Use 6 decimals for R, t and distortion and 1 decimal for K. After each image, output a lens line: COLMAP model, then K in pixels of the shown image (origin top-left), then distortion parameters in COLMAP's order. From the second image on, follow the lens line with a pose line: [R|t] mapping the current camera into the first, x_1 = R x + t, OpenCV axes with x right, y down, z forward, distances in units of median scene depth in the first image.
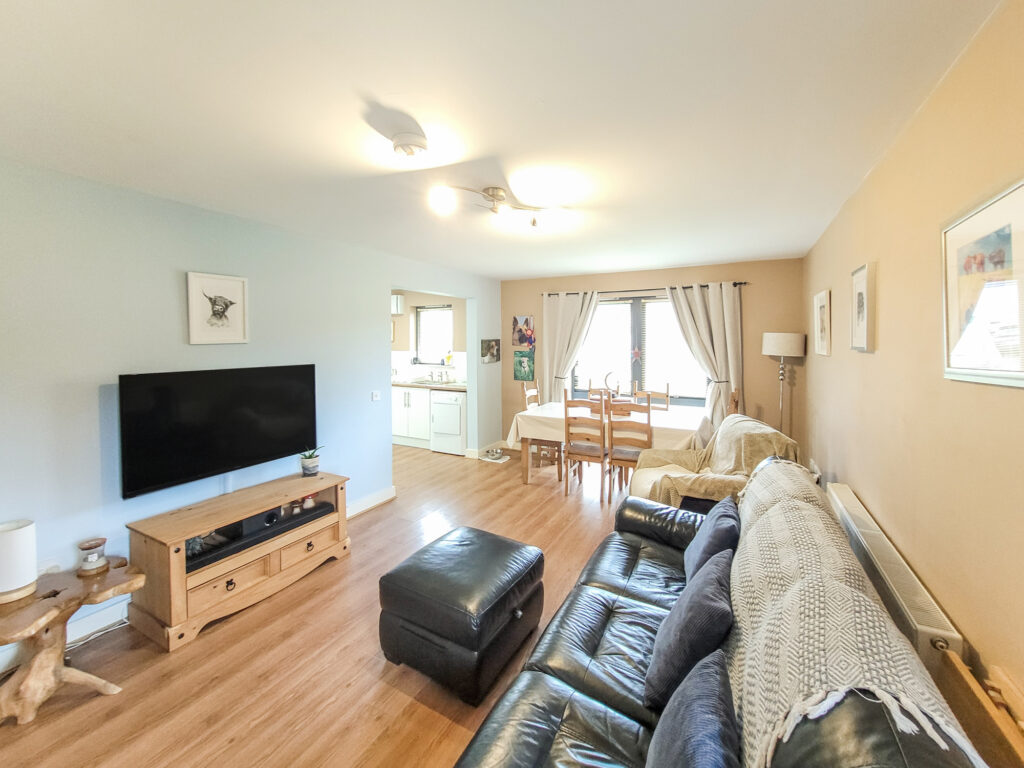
lens RADIAL K [[409.8, 0, 530.2], [0, 409.8, 351.7], [0, 0, 1]] dist [-0.001196, -0.000045]
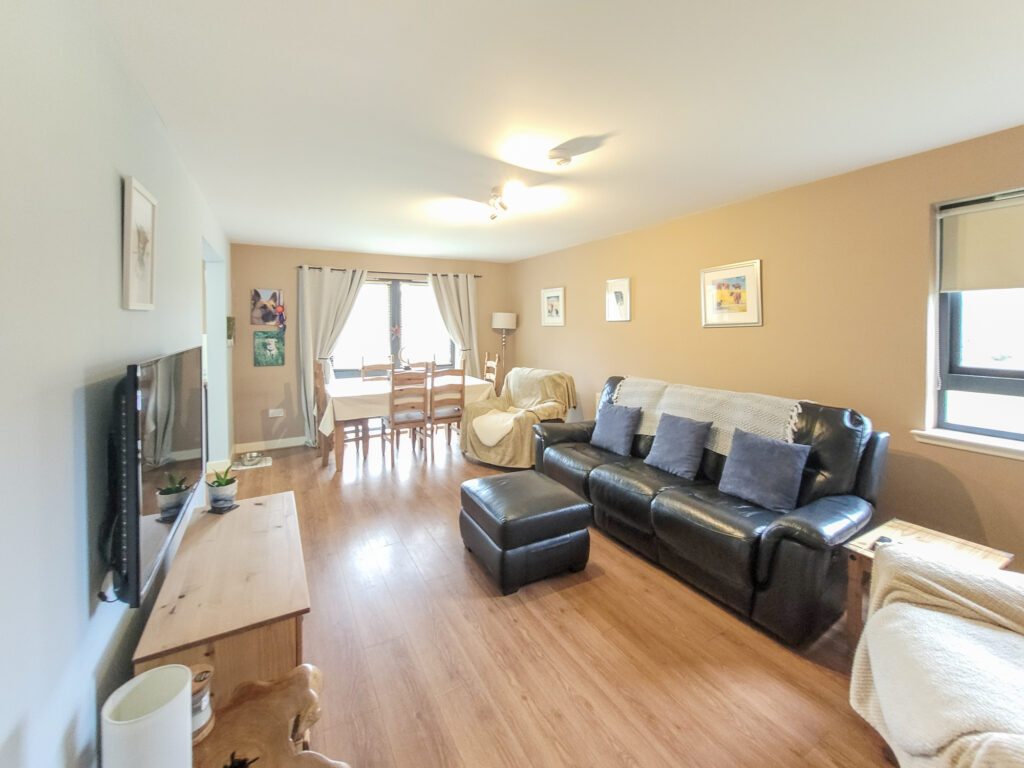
lens RADIAL K [[411.6, 0, 500.9], [0, 411.6, 332.7], [0, 0, 1]] dist [-0.012753, 0.000072]
pose [[0.564591, -0.022860, 0.825054, -0.662215], [0.029771, 0.999530, 0.007322, 0.014788], [-0.824834, 0.020429, 0.565006, 0.193007]]
